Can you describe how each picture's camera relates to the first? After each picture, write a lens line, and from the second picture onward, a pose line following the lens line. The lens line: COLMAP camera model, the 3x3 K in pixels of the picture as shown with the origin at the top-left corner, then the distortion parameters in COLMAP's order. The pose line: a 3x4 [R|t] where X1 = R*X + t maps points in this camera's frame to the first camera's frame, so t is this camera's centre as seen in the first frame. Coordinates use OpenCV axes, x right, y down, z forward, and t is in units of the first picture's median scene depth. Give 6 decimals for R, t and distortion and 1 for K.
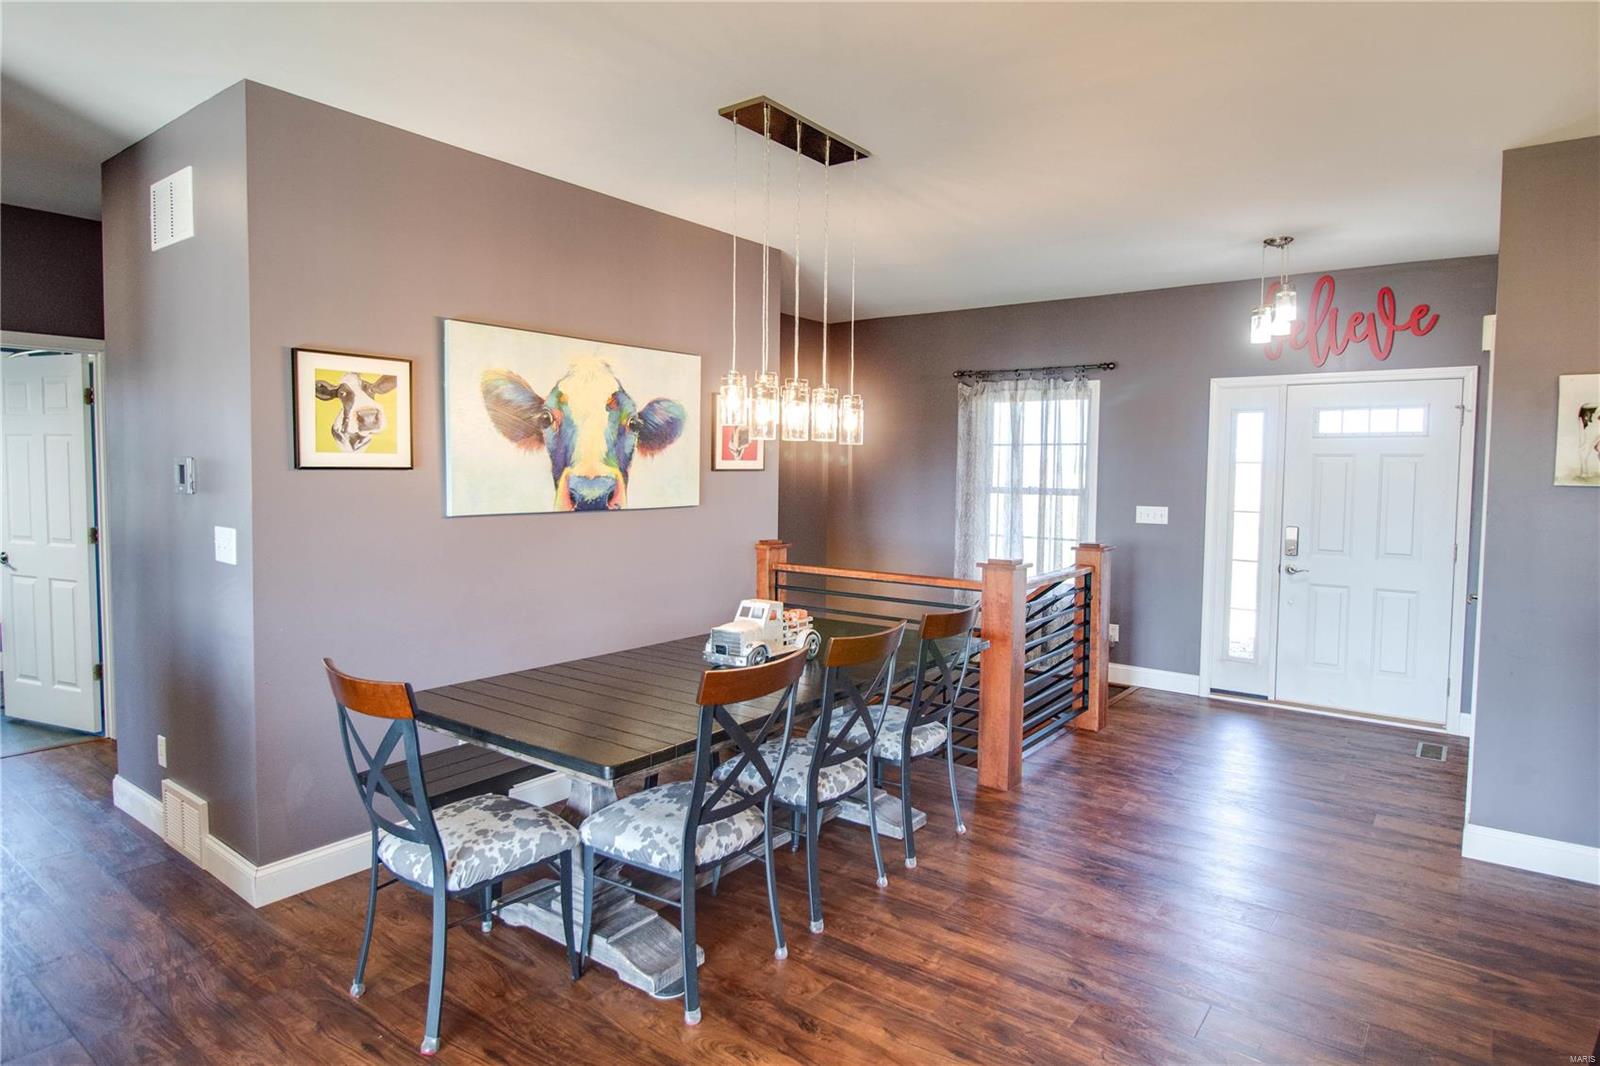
lens RADIAL K [[887.2, 0, 804.2], [0, 887.2, 513.3], [0, 0, 1]] dist [0.000625, -0.011639]
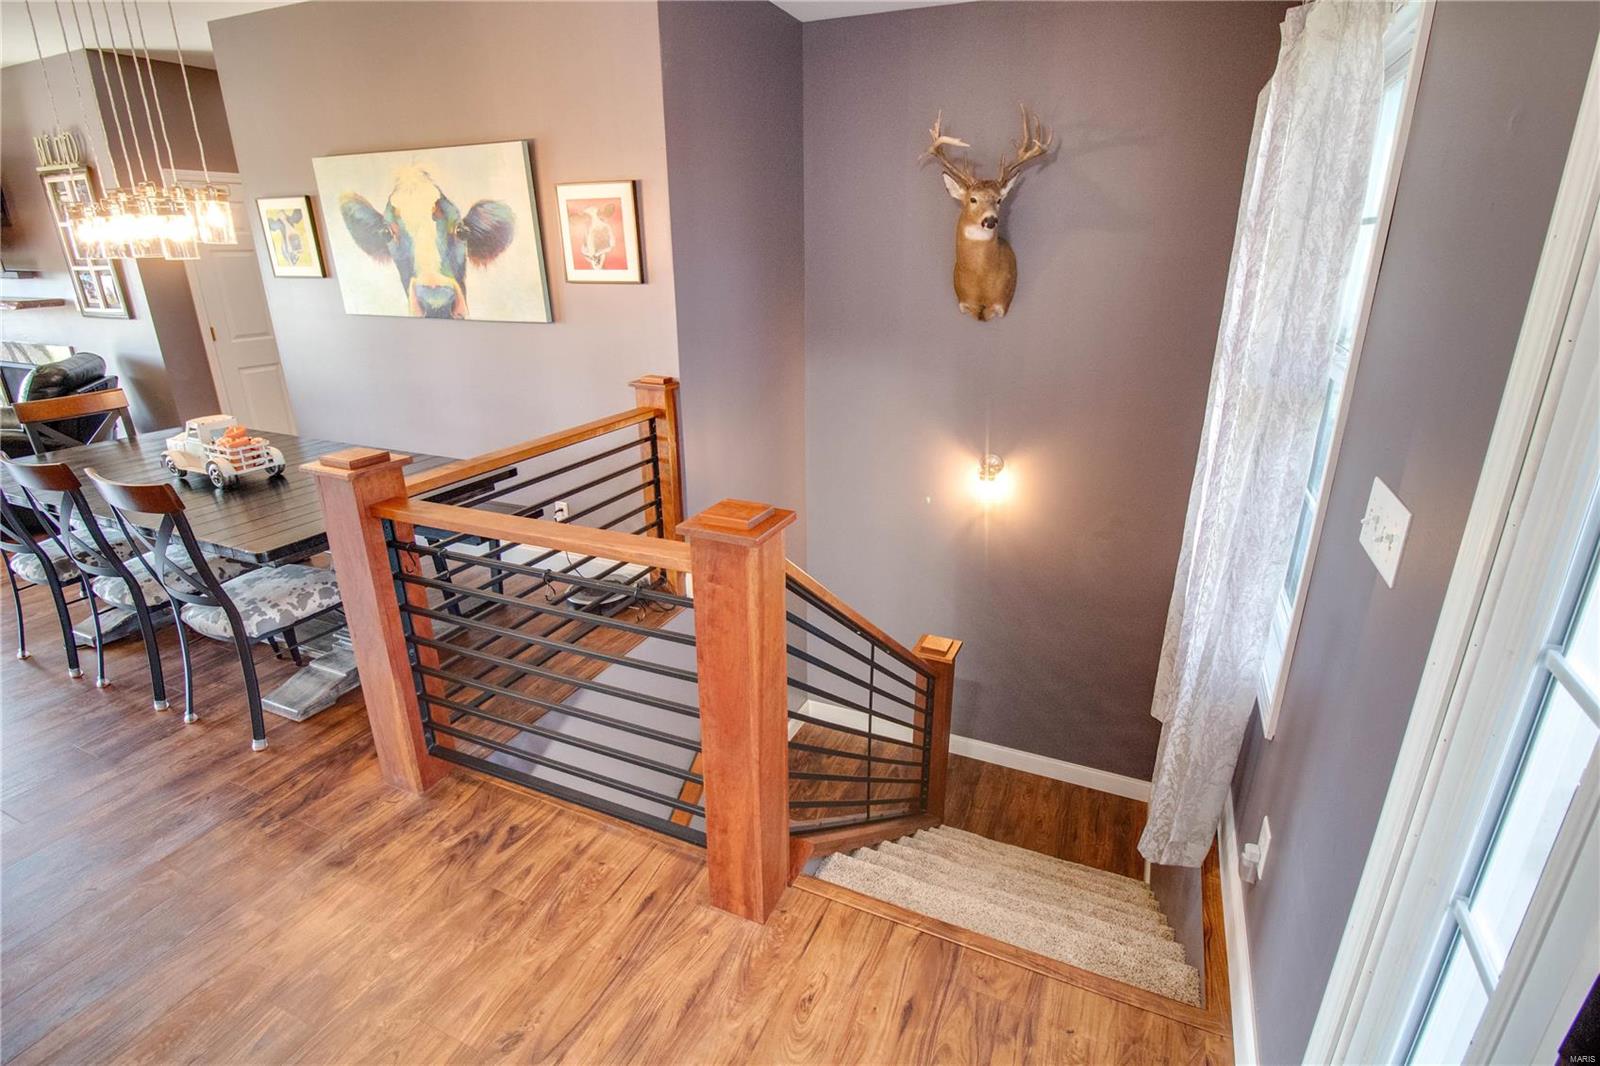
lens RADIAL K [[777.5, 0, 808.5], [0, 777.5, 513.0], [0, 0, 1]] dist [-0.013284, -0.000797]
pose [[0.234696, 0.291648, -0.927286, 0.781023], [-0.056475, 0.956410, 0.286514, -0.069909], [0.970427, -0.014875, 0.240937, 1.156337]]
